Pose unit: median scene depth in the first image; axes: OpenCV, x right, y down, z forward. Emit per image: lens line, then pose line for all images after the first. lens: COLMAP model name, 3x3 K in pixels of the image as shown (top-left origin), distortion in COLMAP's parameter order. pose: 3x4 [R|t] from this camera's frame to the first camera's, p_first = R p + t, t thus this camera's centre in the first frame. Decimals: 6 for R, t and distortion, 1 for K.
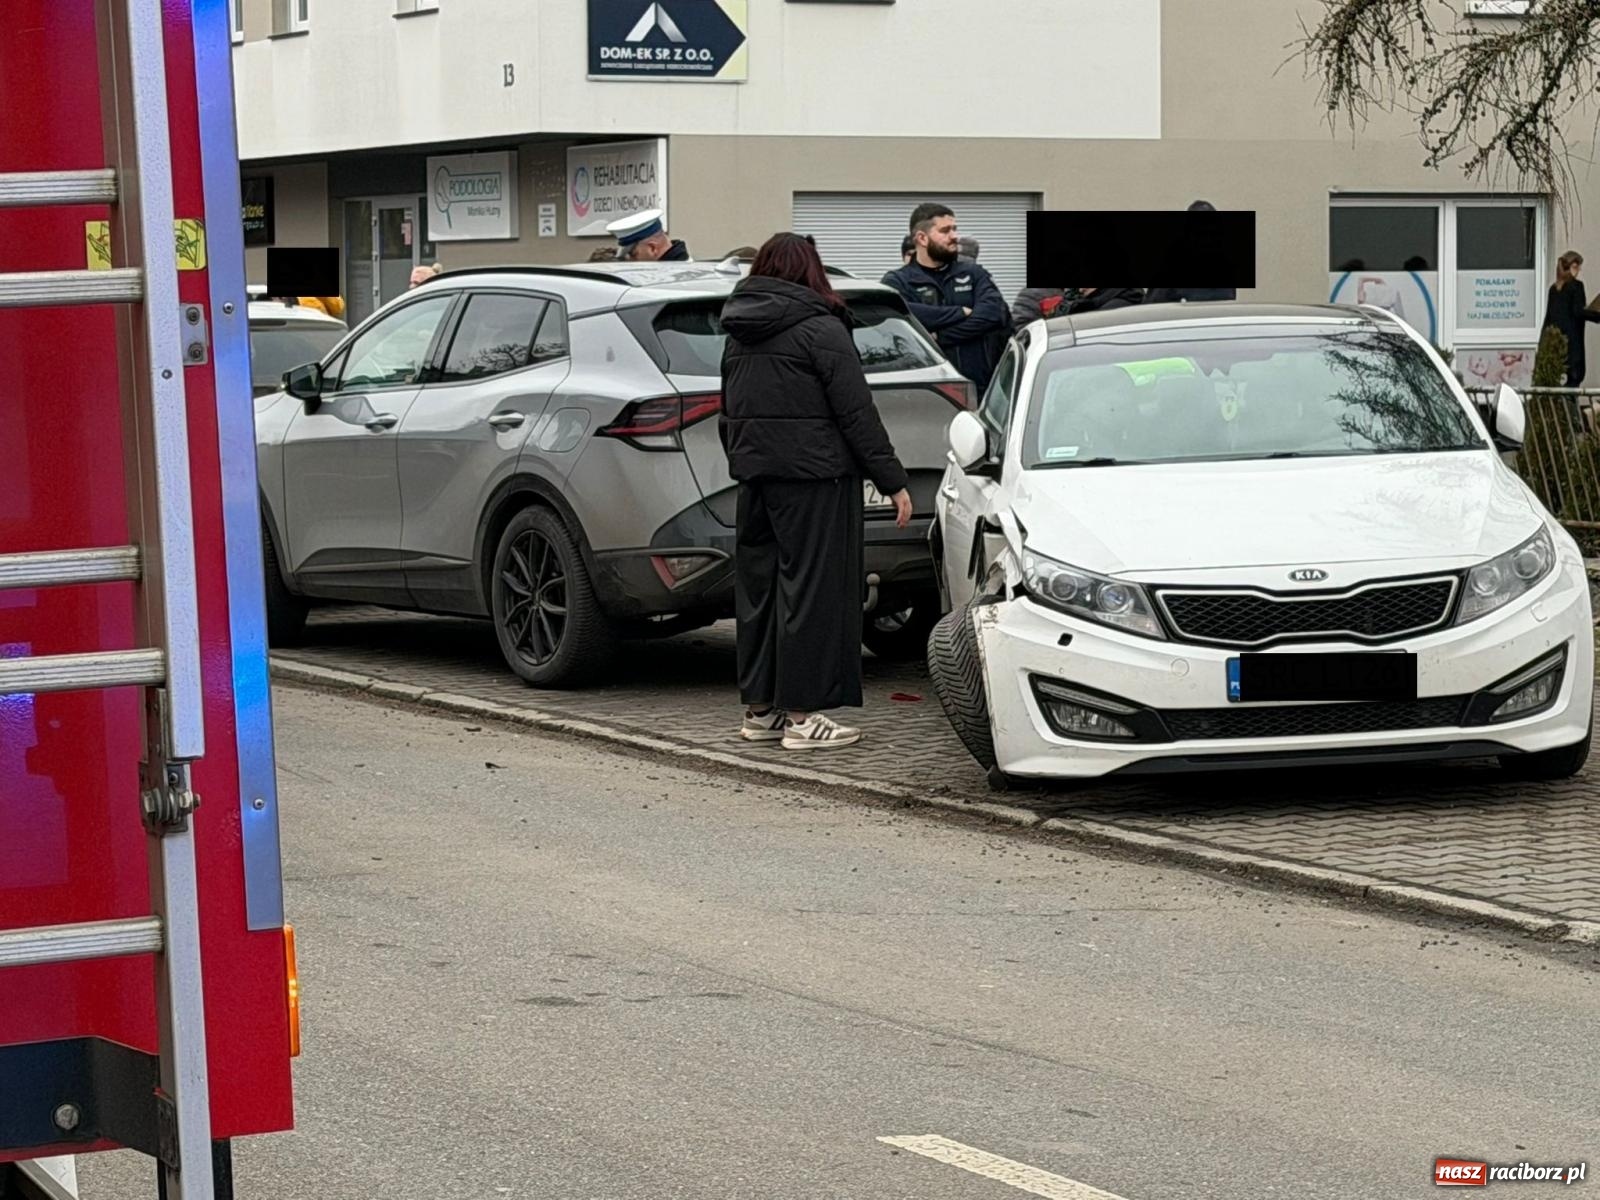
lens RADIAL K [[5977.0, 0, 800.3], [0, 5977.0, 591.4], [0, 0, 1]] dist [0.484920, -0.909714]
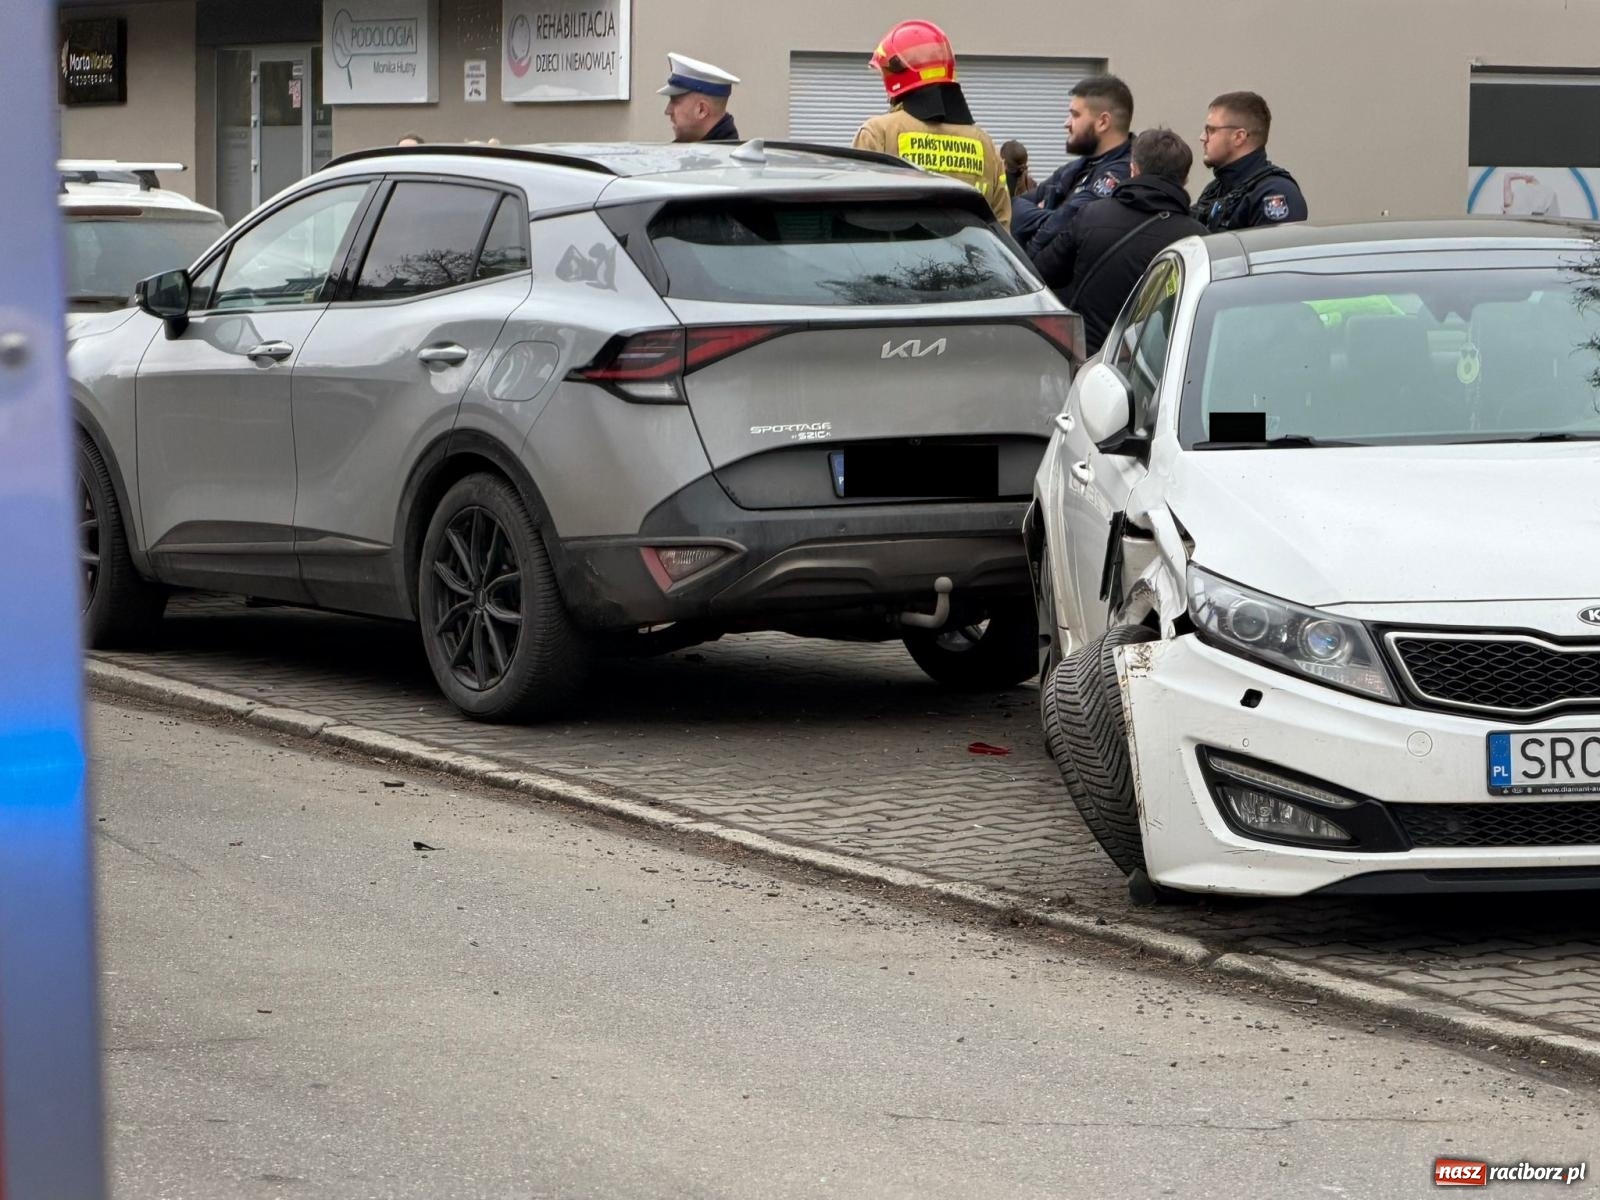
lens RADIAL K [[5977.0, 0, 800.3], [0, 5977.0, 591.4], [0, 0, 1]] dist [0.484920, -0.909714]
pose [[0.999497, 0.018383, 0.025854, -0.025134], [-0.018959, 0.999574, 0.022201, -0.017799], [-0.025435, -0.022680, 0.999419, 0.279751]]
